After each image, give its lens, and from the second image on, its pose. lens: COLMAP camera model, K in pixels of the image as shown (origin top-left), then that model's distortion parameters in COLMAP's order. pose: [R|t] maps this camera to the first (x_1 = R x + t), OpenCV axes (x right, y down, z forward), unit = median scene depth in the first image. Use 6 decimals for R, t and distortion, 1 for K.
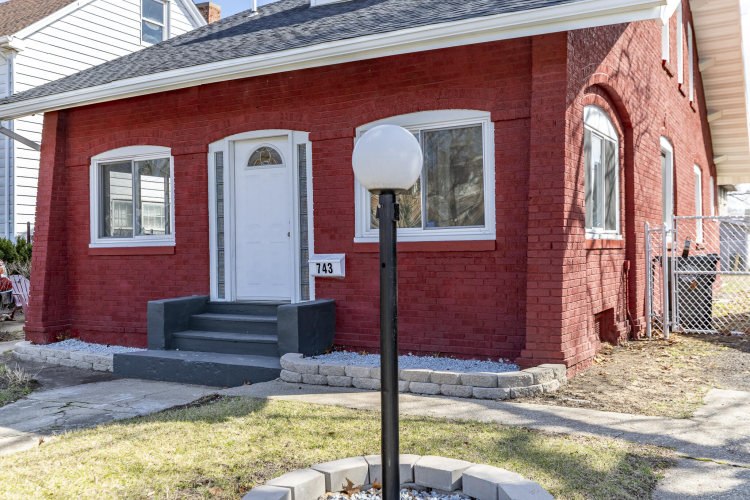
lens RADIAL K [[716.7, 0, 378.2], [0, 716.7, 245.9], [0, 0, 1]] dist [0.018473, -0.003418]
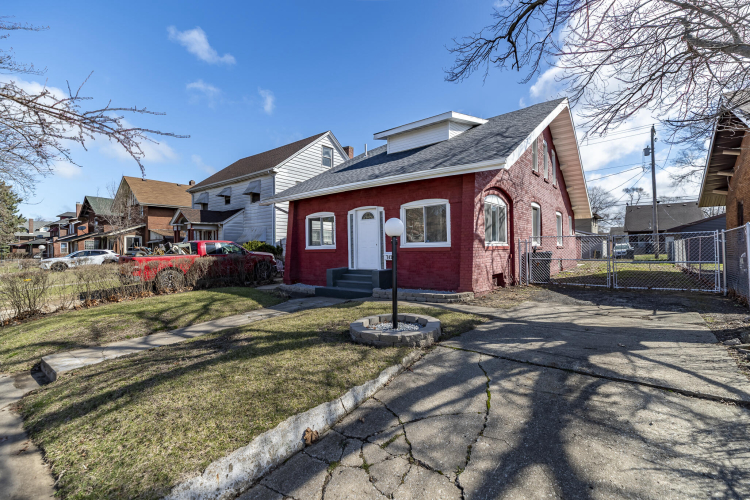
lens RADIAL K [[332.4, 0, 376.9], [0, 332.4, 245.9], [0, 0, 1]] dist [0.014926, -0.006377]
pose [[0.988599, -0.004854, -0.150491, 0.061608], [0.004616, 0.999987, -0.001928, -0.008562], [0.150499, 0.001211, 0.988609, -0.228661]]
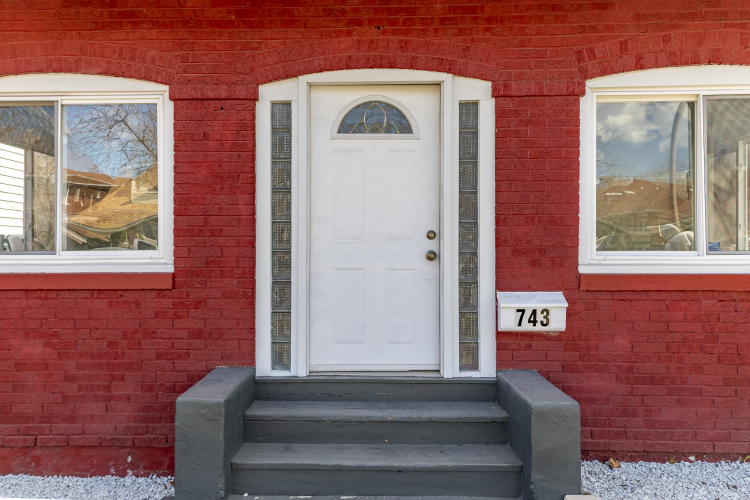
lens RADIAL K [[572.2, 0, 375.0], [0, 572.2, 250.0], [0, 0, 1]] dist [0.016143, 0.001451]
pose [[0.885713, 0.018447, 0.463867, -0.361874], [-0.014132, 0.999819, -0.012777, -0.013936], [-0.464019, 0.004761, 0.885813, 0.587862]]
